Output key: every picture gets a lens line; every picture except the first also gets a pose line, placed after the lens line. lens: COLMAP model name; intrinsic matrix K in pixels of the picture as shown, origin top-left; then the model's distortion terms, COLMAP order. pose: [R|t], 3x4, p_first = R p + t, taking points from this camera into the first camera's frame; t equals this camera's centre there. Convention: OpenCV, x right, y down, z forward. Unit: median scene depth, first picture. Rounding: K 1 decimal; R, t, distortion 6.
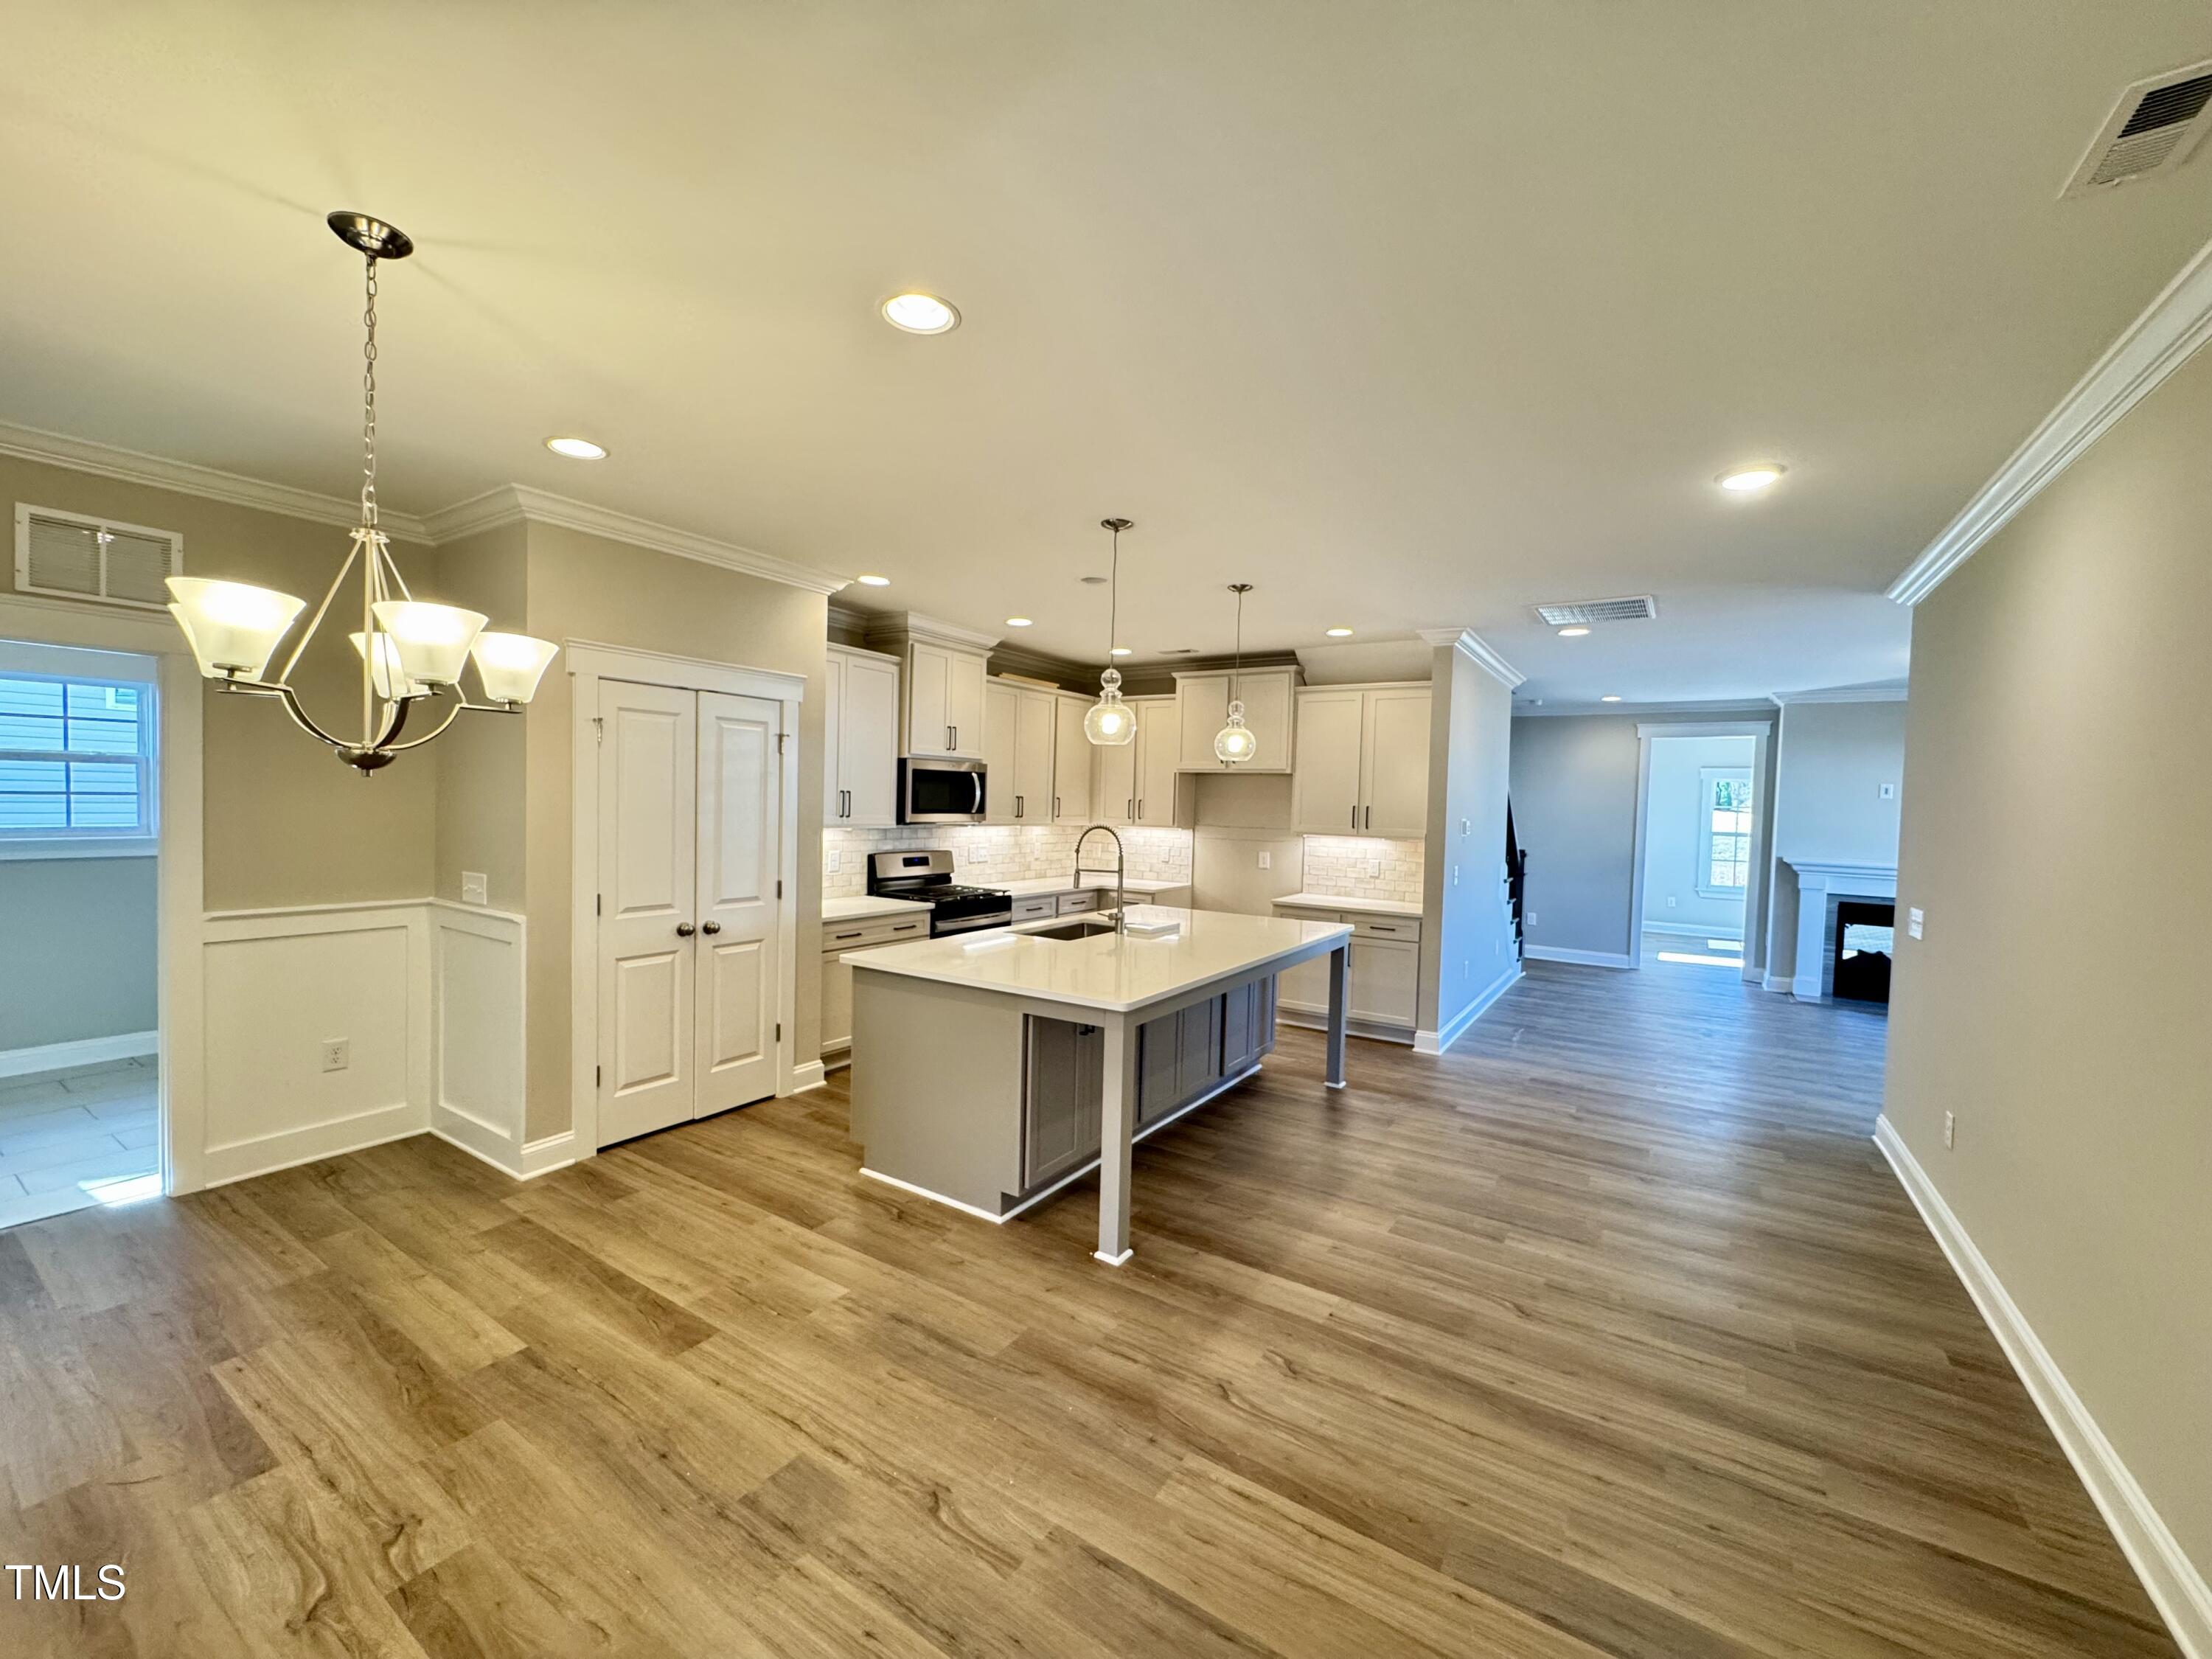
lens RADIAL K [[886.8, 0, 1105.9], [0, 886.8, 841.0], [0, 0, 1]] dist [0.000164, -0.000593]
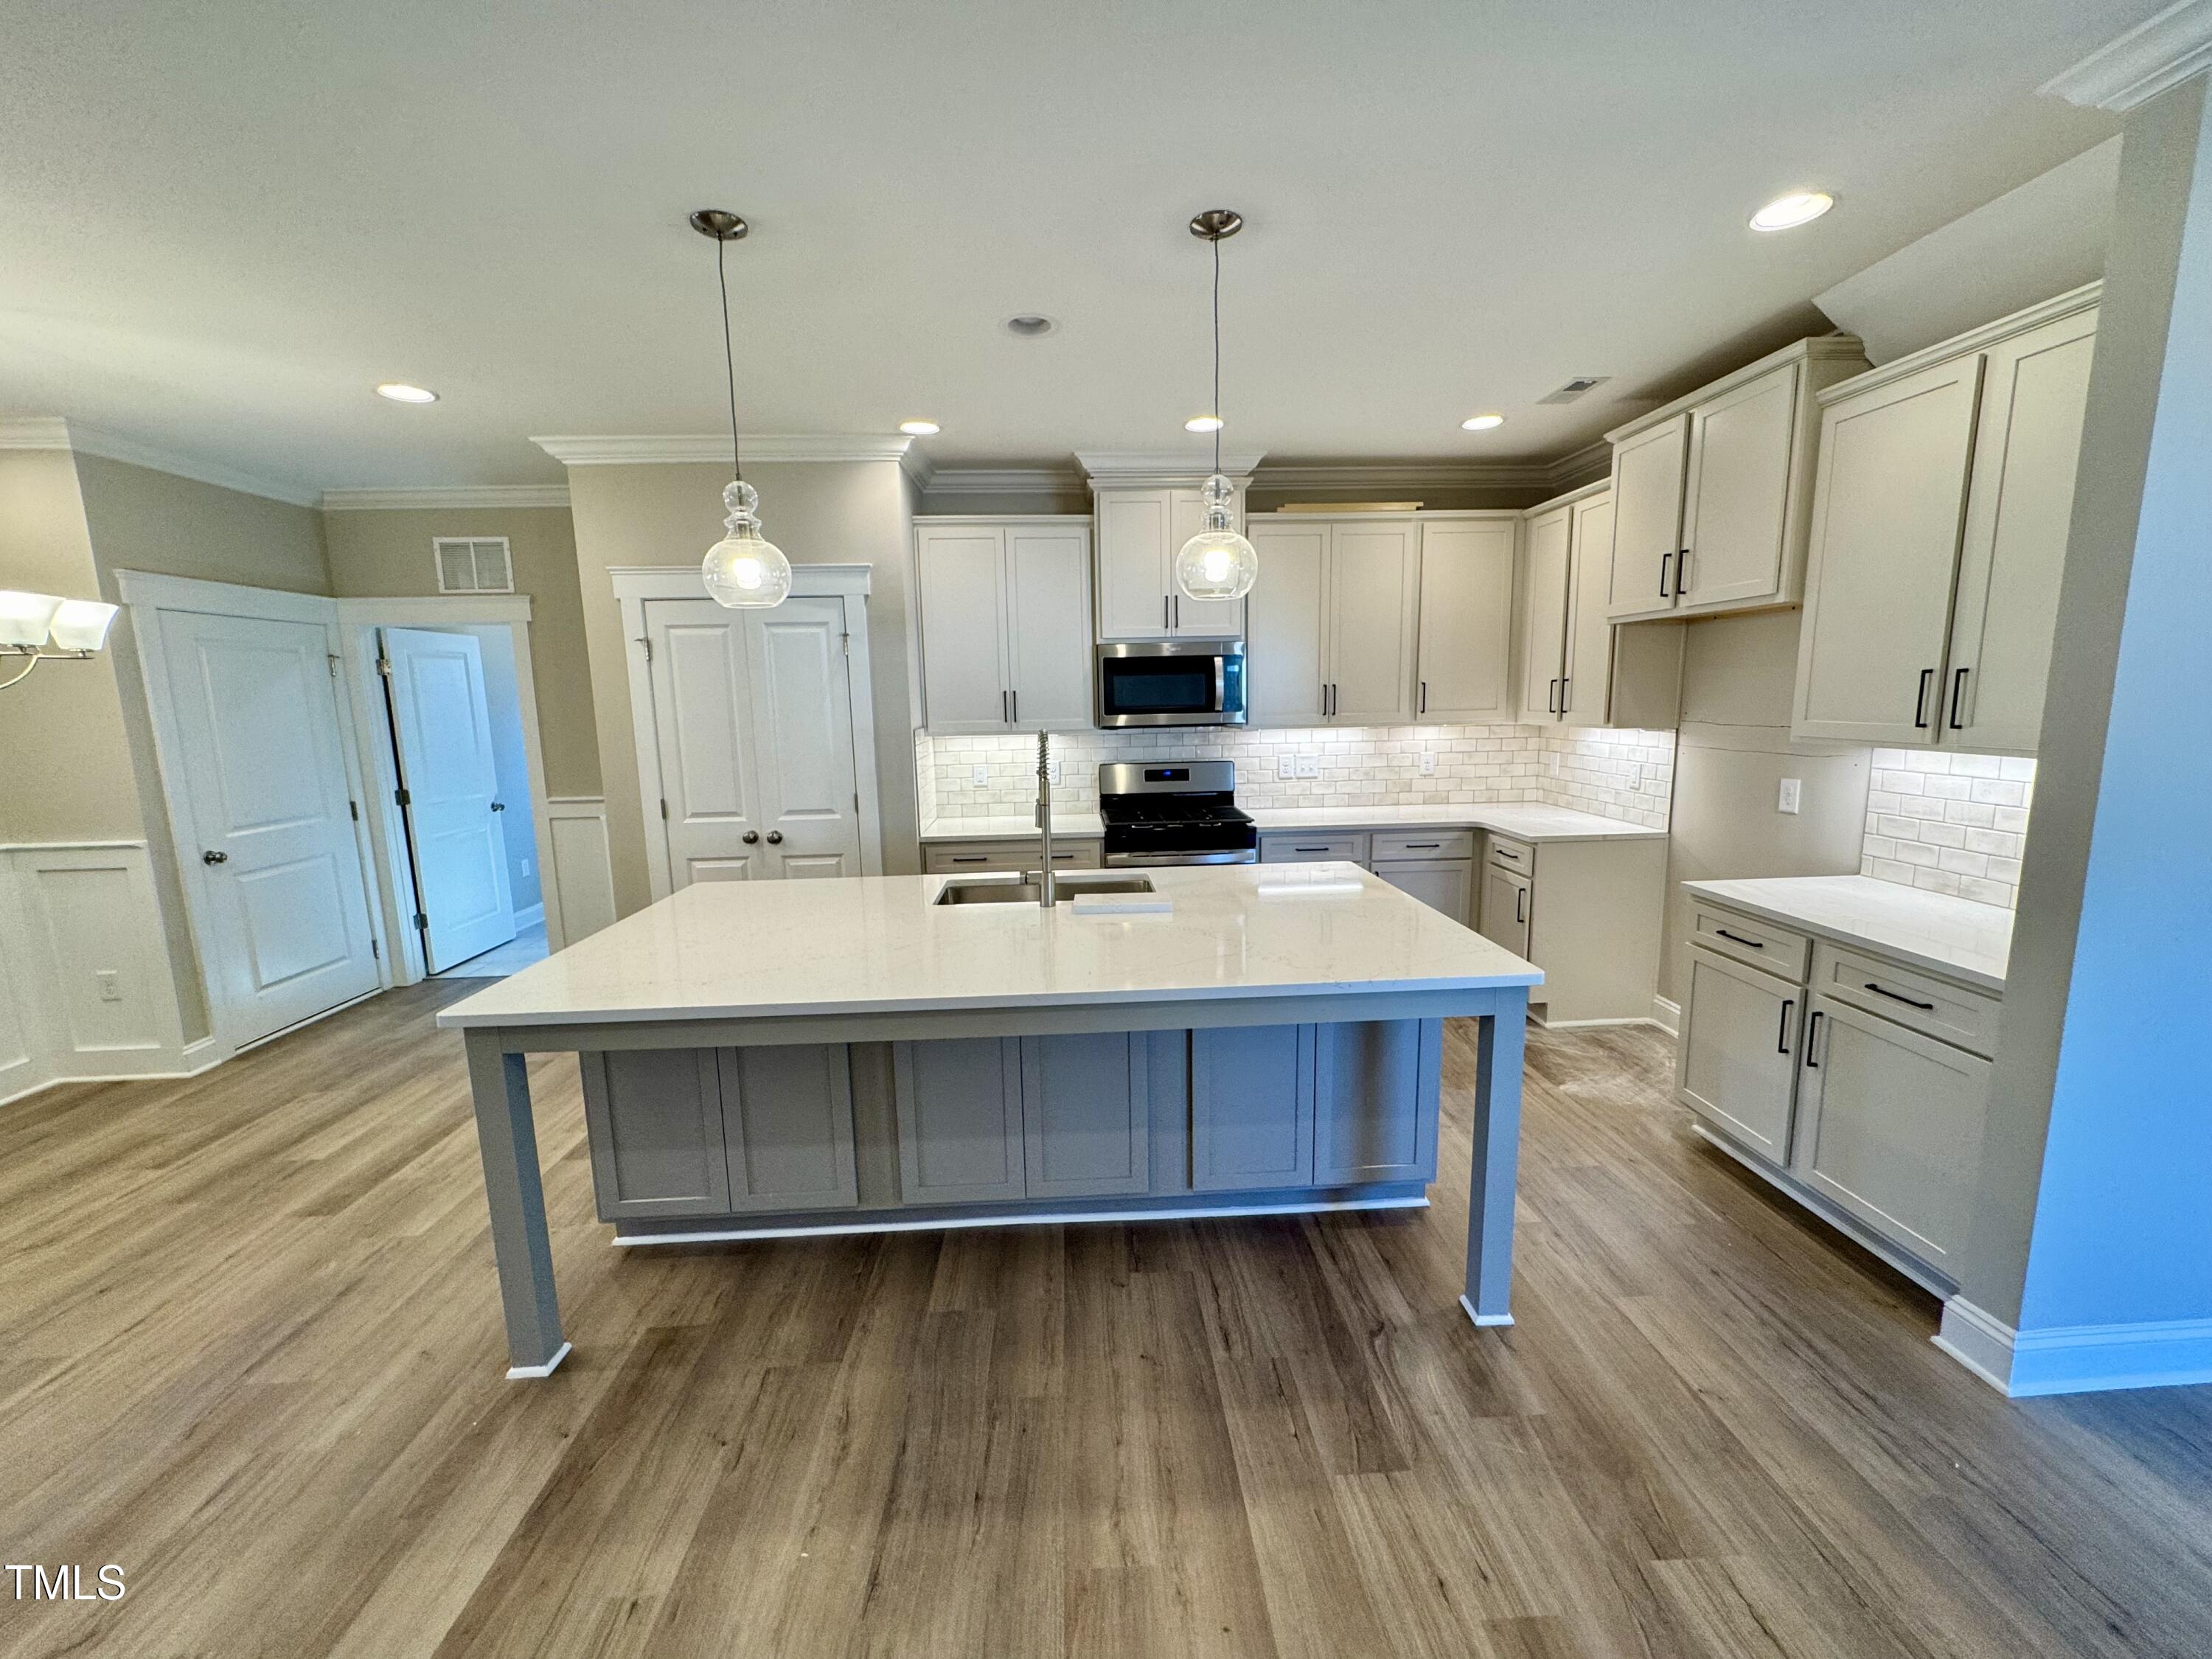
lens RADIAL K [[886.8, 0, 1105.2], [0, 886.8, 831.0], [0, 0, 1]] dist [0.000164, -0.000593]
pose [[0.583604, 0.084036, -0.807678, 0.526534], [0.000215, 0.994615, 0.103642, -0.012062], [0.812038, -0.060660, 0.580443, 0.651446]]
